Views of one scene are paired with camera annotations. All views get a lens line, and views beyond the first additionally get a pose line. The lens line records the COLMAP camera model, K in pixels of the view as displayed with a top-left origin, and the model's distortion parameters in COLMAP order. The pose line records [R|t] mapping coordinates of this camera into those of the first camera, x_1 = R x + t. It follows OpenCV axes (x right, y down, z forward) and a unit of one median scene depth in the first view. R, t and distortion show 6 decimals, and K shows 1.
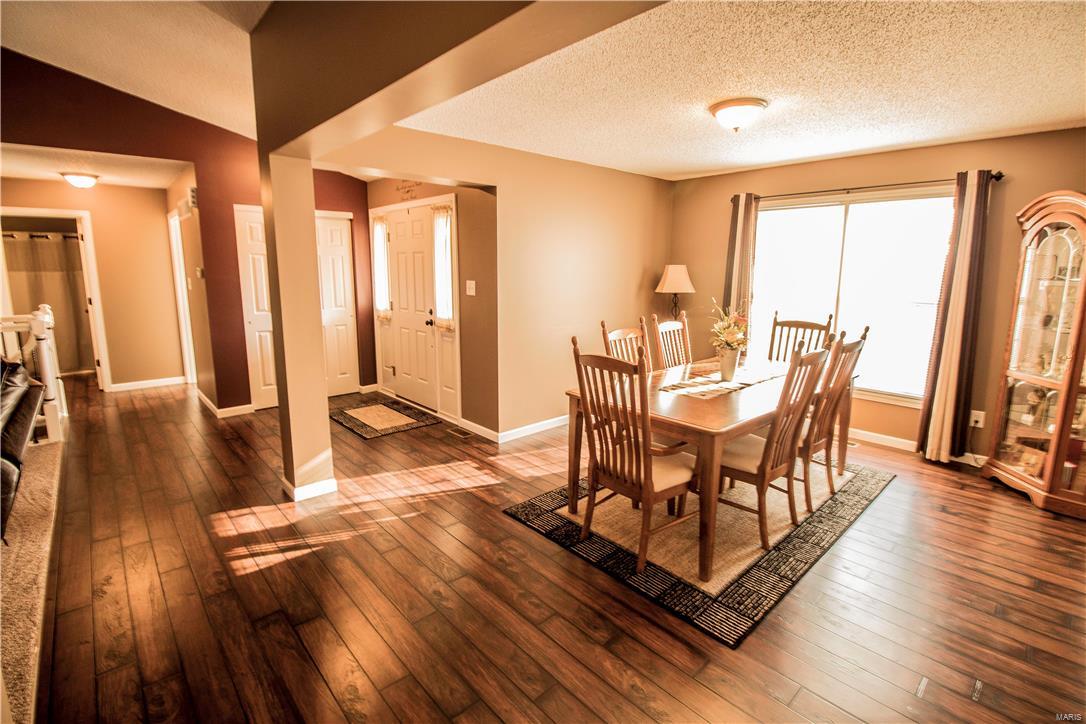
lens RADIAL K [[501.1, 0, 547.2], [0, 501.1, 347.6], [0, 0, 1]] dist [-0.014242, -0.001535]
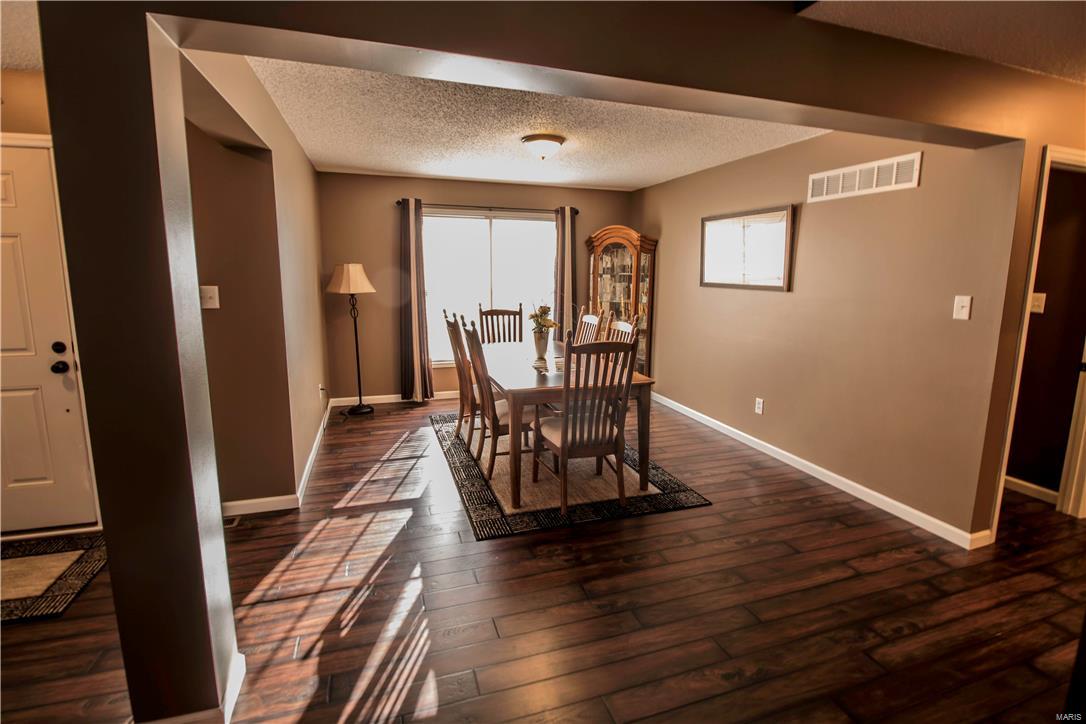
lens RADIAL K [[501.1, 0, 547.2], [0, 501.1, 347.6], [0, 0, 1]] dist [-0.014242, -0.001535]
pose [[0.408268, -0.139843, 0.902087, -0.582091], [0.138615, 0.986234, 0.090153, -0.054282], [-0.902277, 0.088236, 0.422032, 0.354179]]
